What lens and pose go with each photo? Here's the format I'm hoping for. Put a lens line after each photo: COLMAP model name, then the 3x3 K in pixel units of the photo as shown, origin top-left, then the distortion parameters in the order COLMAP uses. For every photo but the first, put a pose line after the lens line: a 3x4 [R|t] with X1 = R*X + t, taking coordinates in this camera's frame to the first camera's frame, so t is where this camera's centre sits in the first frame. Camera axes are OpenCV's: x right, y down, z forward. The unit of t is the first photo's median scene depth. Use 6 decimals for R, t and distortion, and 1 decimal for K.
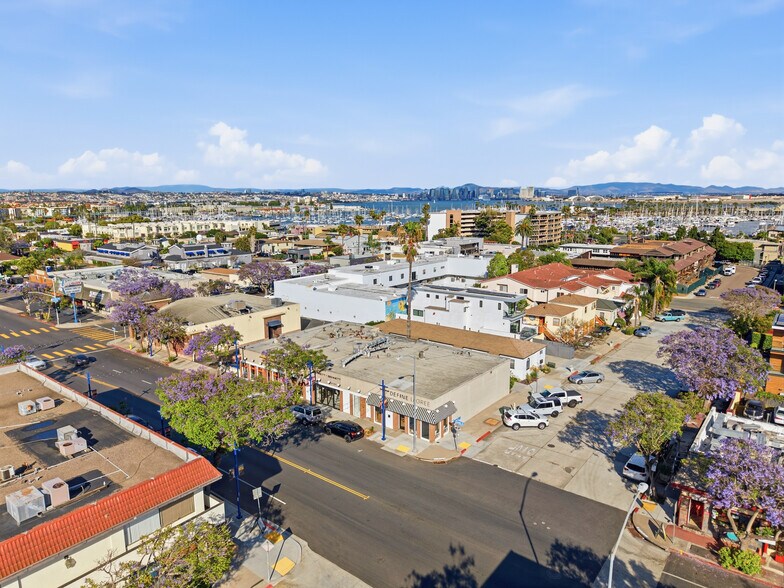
lens RADIAL K [[522.4, 0, 391.0], [0, 522.4, 297.2], [0, 0, 1]] dist [0.042736, -0.050696]
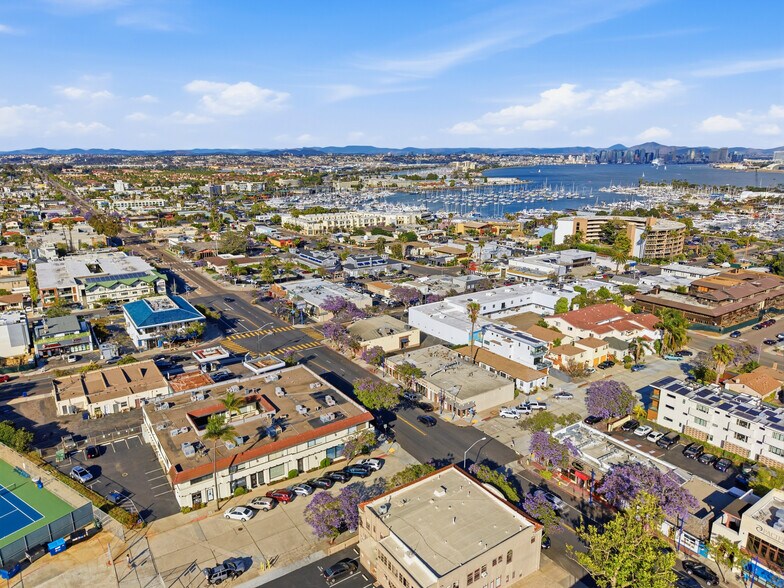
lens RADIAL K [[522.0, 0, 392.0], [0, 522.0, 294.0], [0, 0, 1]] dist [0.078841, -0.123050]
pose [[0.956600, 0.077399, -0.280938, 0.224902], [-0.058465, 0.995455, 0.075174, -0.239619], [0.285479, -0.055486, 0.956777, -0.719091]]
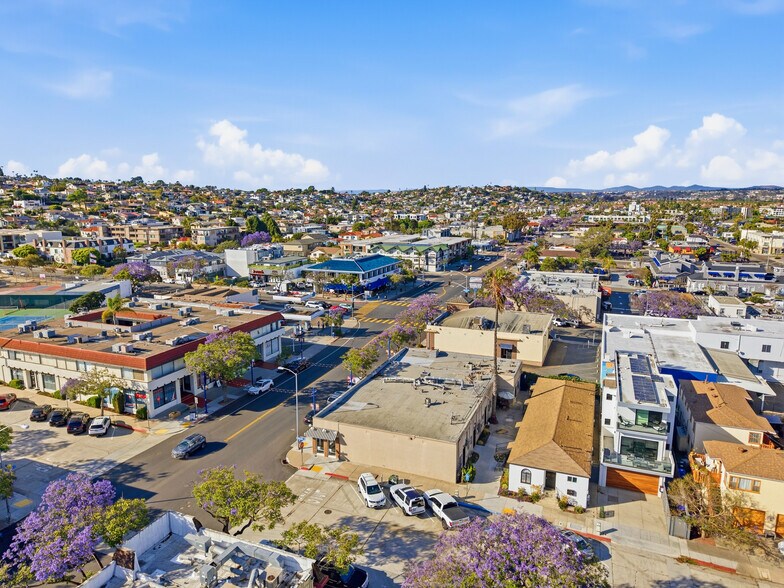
lens RADIAL K [[522.4, 0, 391.0], [0, 522.4, 297.2], [0, 0, 1]] dist [0.042736, -0.050696]
pose [[0.283209, 0.185846, -0.940879, 0.676371], [-0.177671, 0.974230, 0.138954, -0.150162], [0.942457, 0.127814, 0.308930, 0.433142]]
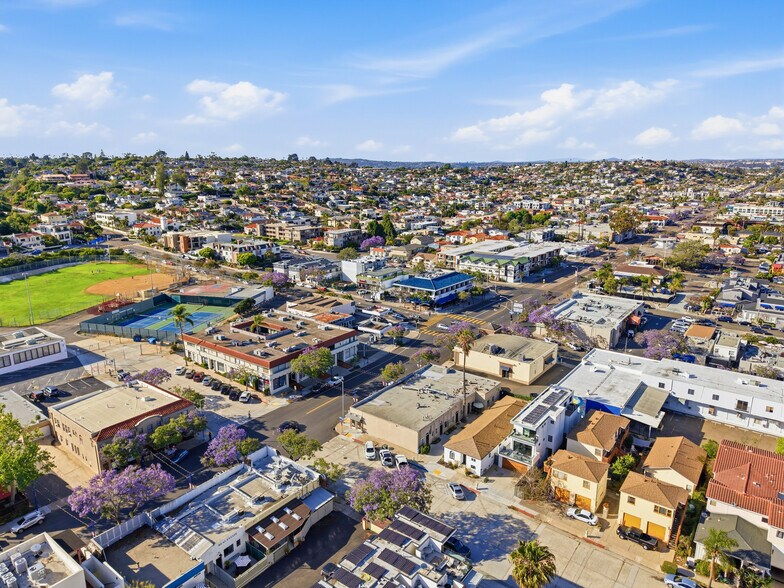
lens RADIAL K [[522.4, 0, 391.0], [0, 522.4, 297.2], [0, 0, 1]] dist [0.042736, -0.050696]
pose [[0.021375, 0.250275, -0.967939, 1.149699], [-0.183656, 0.952668, 0.242271, -0.439436], [0.982758, 0.172590, 0.066328, 0.534828]]
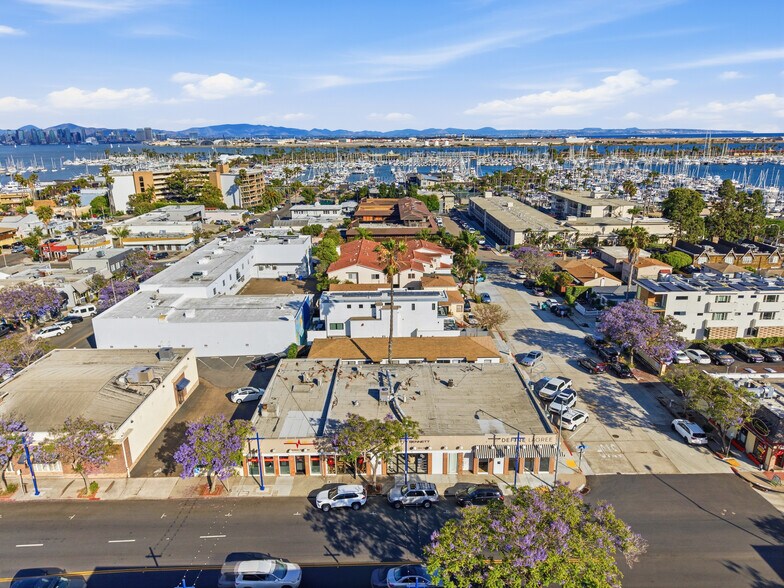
lens RADIAL K [[522.4, 0, 391.0], [0, 522.4, 297.2], [0, 0, 1]] dist [0.042736, -0.050696]
pose [[0.780091, -0.185422, 0.597559, -0.409400], [0.122635, 0.981865, 0.144576, -0.140379], [-0.613529, -0.039501, 0.788683, 0.230028]]
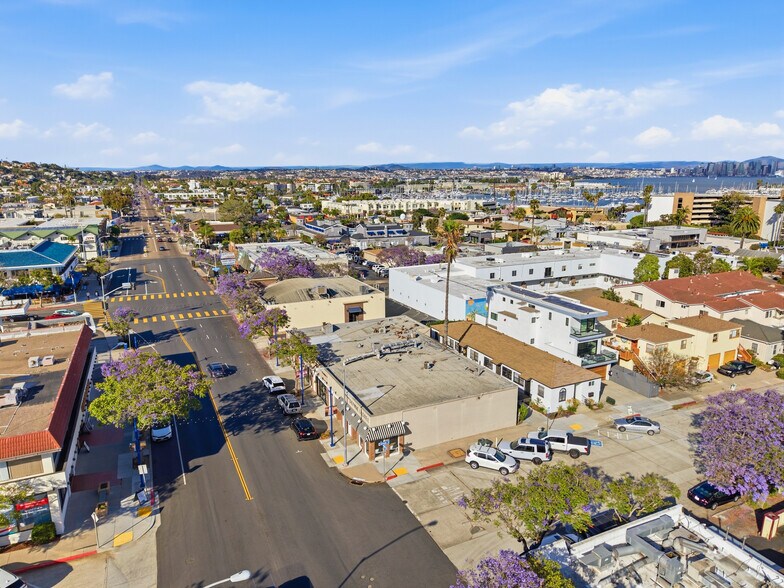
lens RADIAL K [[522.4, 0, 391.0], [0, 522.4, 297.2], [0, 0, 1]] dist [0.042736, -0.050696]
pose [[0.896491, 0.103185, -0.430879, 0.283109], [-0.084213, 0.994458, 0.062934, -0.046601], [0.434985, -0.020134, 0.900213, 0.093524]]
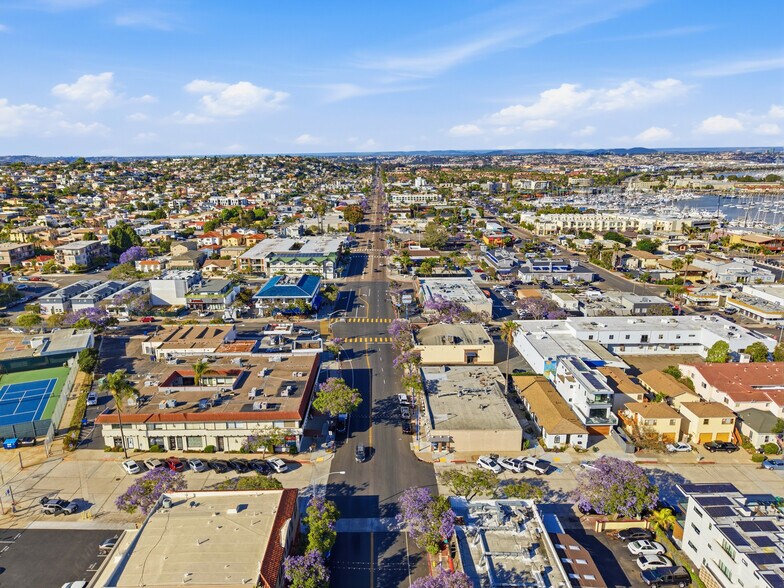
lens RADIAL K [[522.4, 0, 391.0], [0, 522.4, 297.2], [0, 0, 1]] dist [0.042736, -0.050696]
pose [[0.640629, 0.200208, -0.741290, 0.742705], [-0.143975, 0.979607, 0.140149, -0.300040], [0.754232, 0.016944, 0.656390, -0.217238]]
